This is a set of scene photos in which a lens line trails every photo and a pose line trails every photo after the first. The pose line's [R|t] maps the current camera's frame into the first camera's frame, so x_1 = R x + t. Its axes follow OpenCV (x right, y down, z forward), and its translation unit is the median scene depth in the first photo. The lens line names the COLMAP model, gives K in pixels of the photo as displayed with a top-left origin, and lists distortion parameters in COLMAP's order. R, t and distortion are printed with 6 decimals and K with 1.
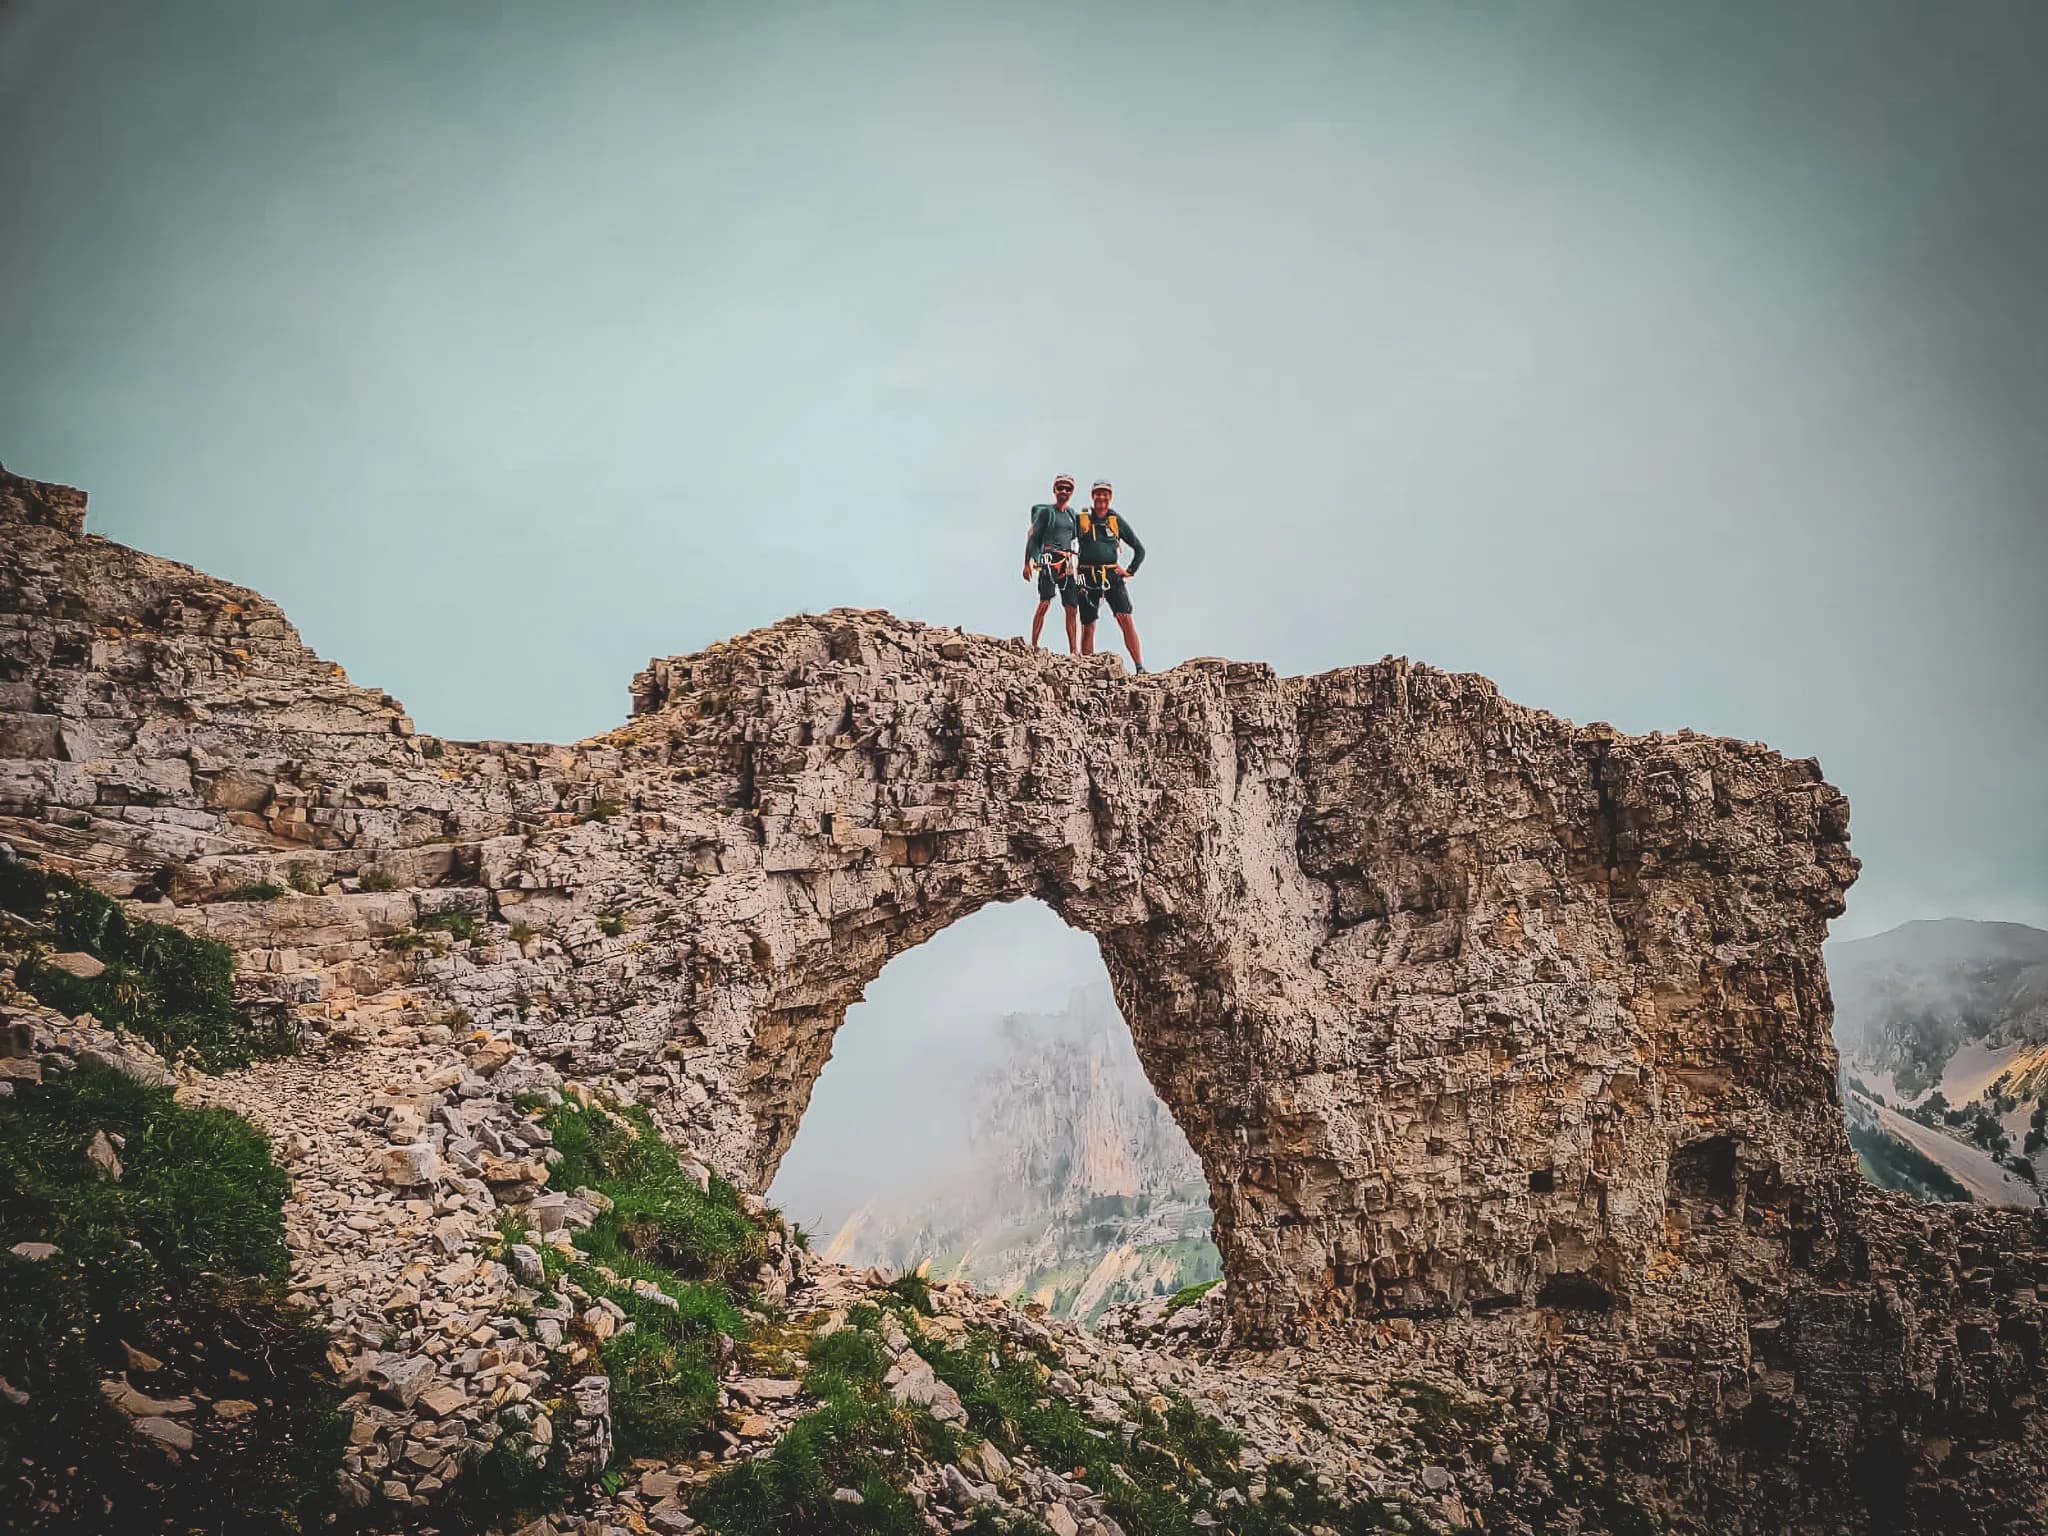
lens RADIAL K [[1607.8, 0, 1038.9], [0, 1607.8, 749.5], [0, 0, 1]] dist [0.037344, -0.036896]
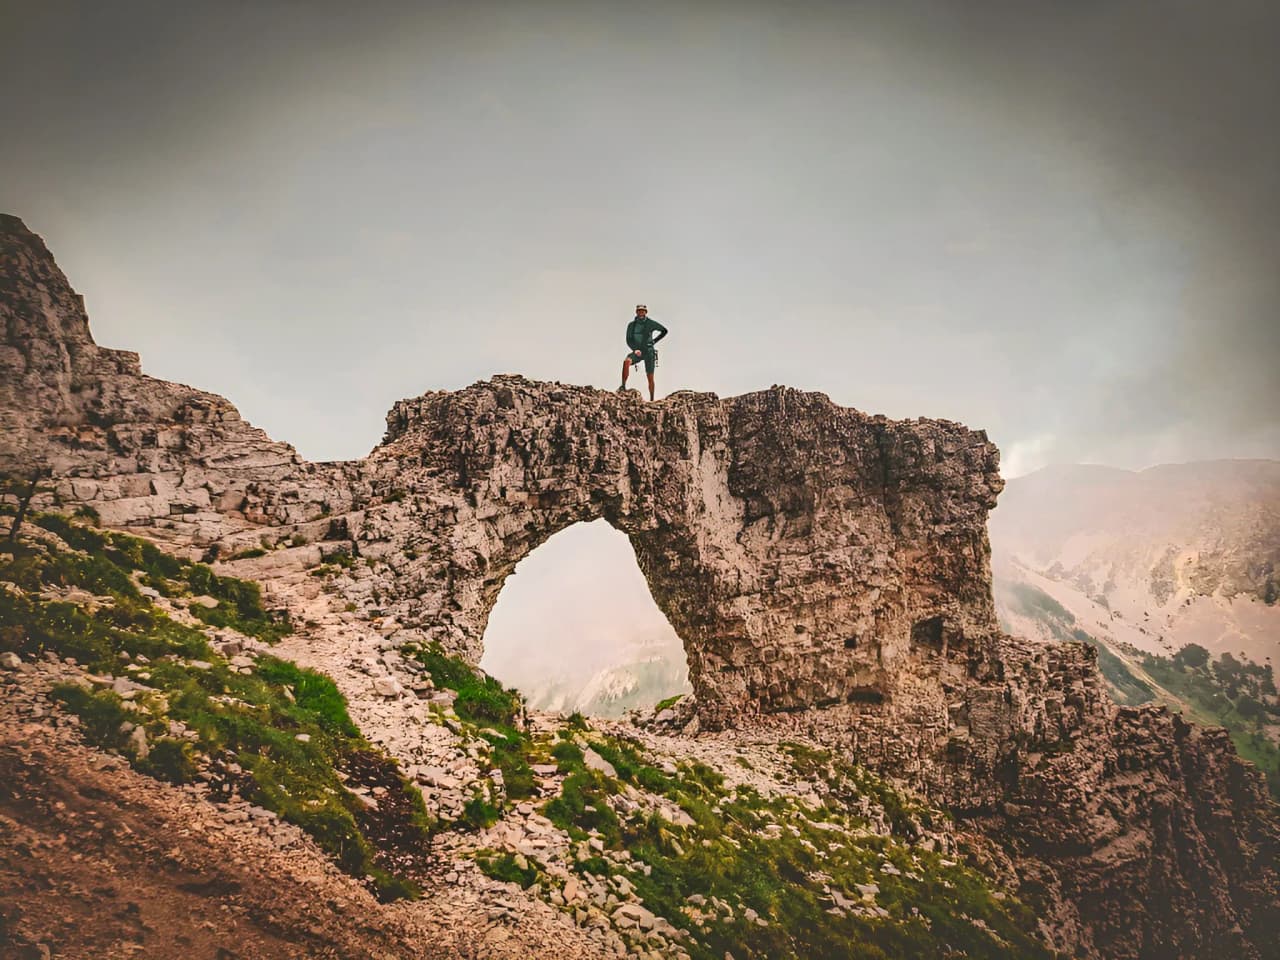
lens RADIAL K [[1004.9, 0, 628.6], [0, 1004.9, 483.8], [0, 0, 1]] dist [0.037344, -0.036896]
pose [[0.994951, -0.035380, 0.093920, -0.085970], [0.023853, 0.992350, 0.121133, -0.101596], [-0.097488, -0.118281, 0.988183, -0.220001]]
